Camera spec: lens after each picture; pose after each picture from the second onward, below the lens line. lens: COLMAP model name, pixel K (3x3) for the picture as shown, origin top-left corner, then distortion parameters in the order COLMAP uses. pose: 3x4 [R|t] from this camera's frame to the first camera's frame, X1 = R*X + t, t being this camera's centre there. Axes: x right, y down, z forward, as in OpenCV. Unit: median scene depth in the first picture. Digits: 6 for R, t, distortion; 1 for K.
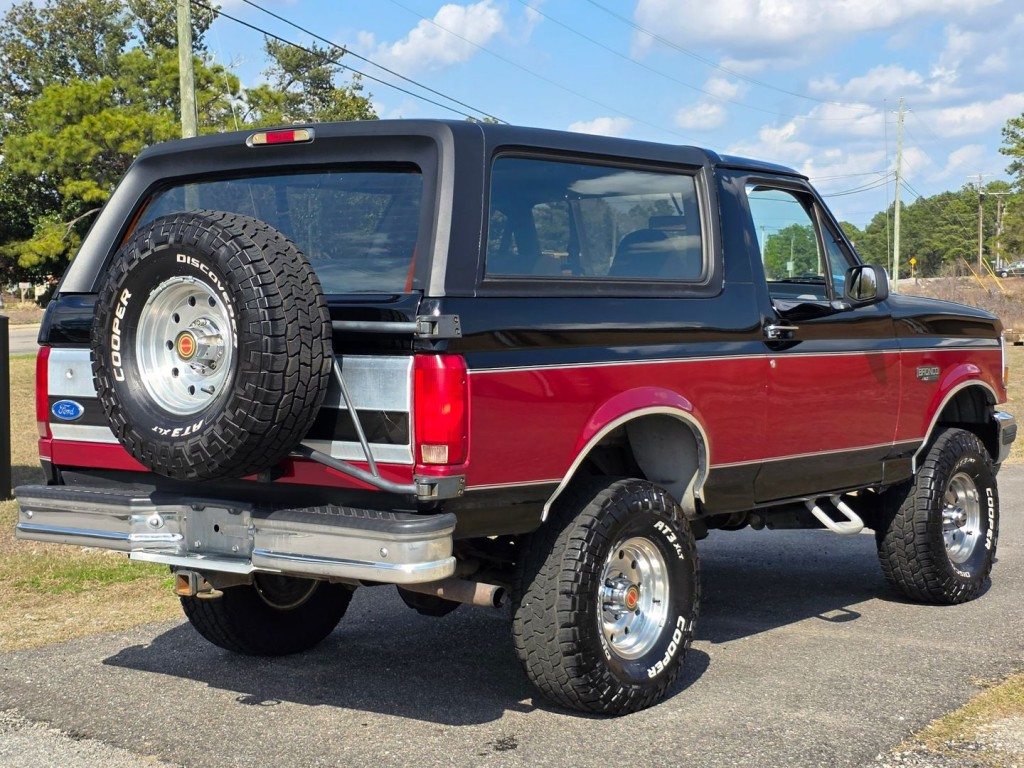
lens RADIAL K [[1732.5, 0, 545.6], [0, 1732.5, 409.6], [0, 0, 1]] dist [0.131706, -0.168458]
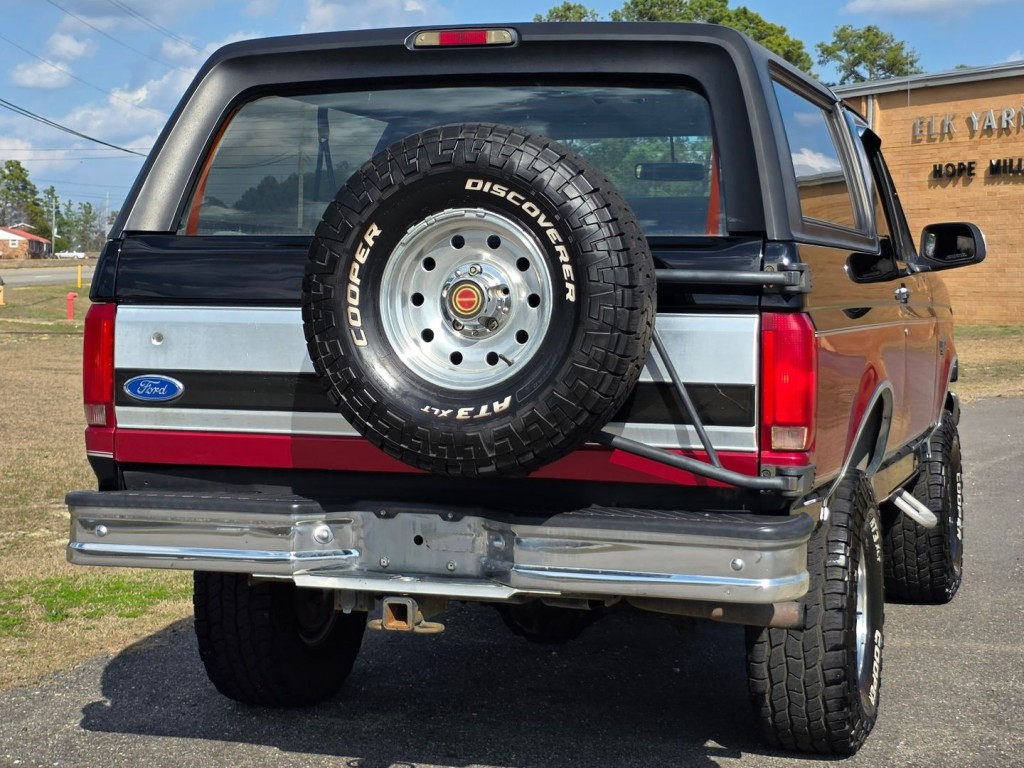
lens RADIAL K [[1873.4, 0, 511.6], [0, 1873.4, 335.6], [0, 0, 1]] dist [0.211373, -0.740936]
pose [[0.944629, 0.004401, 0.328110, -0.447095], [0.006729, 0.999440, -0.032781, 0.005980], [-0.328070, 0.033173, 0.944071, 0.216100]]
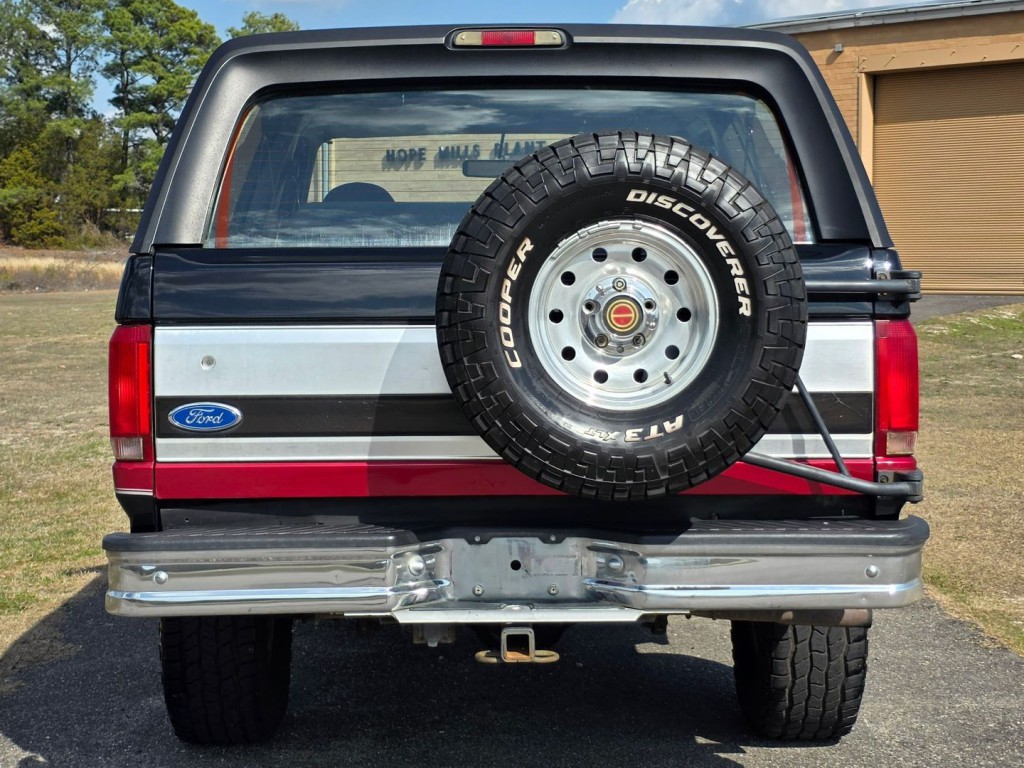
lens RADIAL K [[1790.3, 0, 489.6], [0, 1790.3, 348.3], [0, 0, 1]] dist [0.147717, -0.251462]
pose [[0.795971, -0.031333, 0.604523, -0.690192], [0.041069, 0.999154, -0.002287, -0.023103], [-0.603940, 0.026648, 0.796584, 0.427428]]
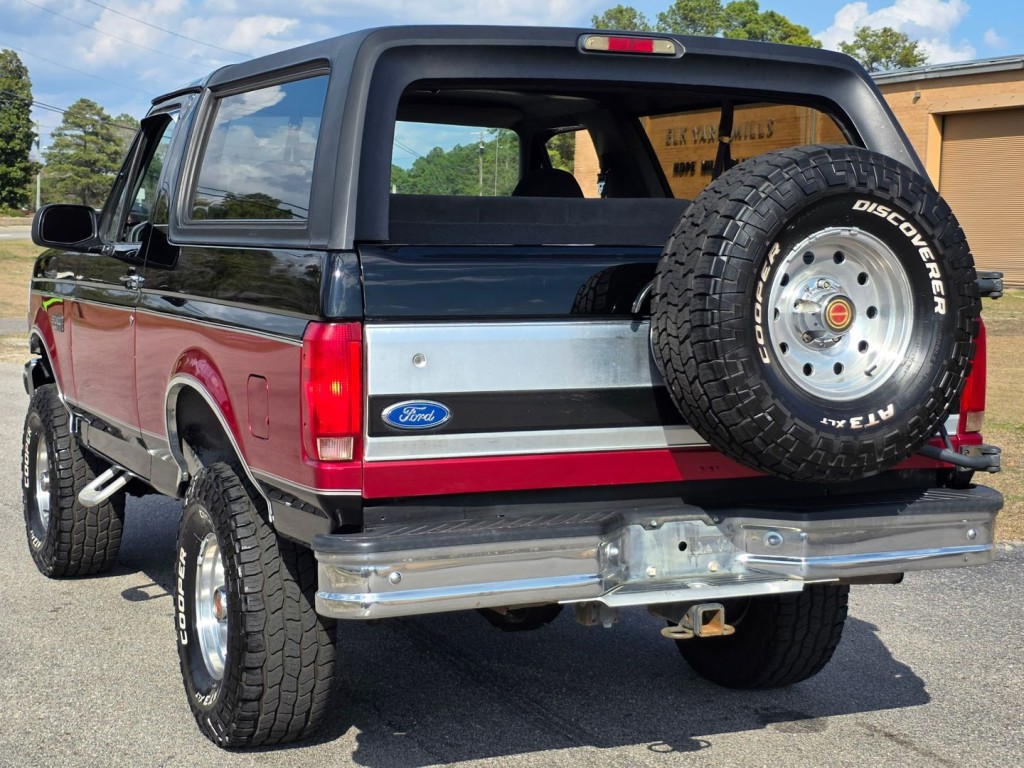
lens RADIAL K [[1790.3, 0, 489.6], [0, 1790.3, 348.3], [0, 0, 1]] dist [0.147717, -0.251462]
pose [[0.486003, -0.053835, 0.872297, -0.984189], [0.041622, 0.998394, 0.038427, -0.058122], [-0.872965, 0.017631, 0.487463, 0.722648]]
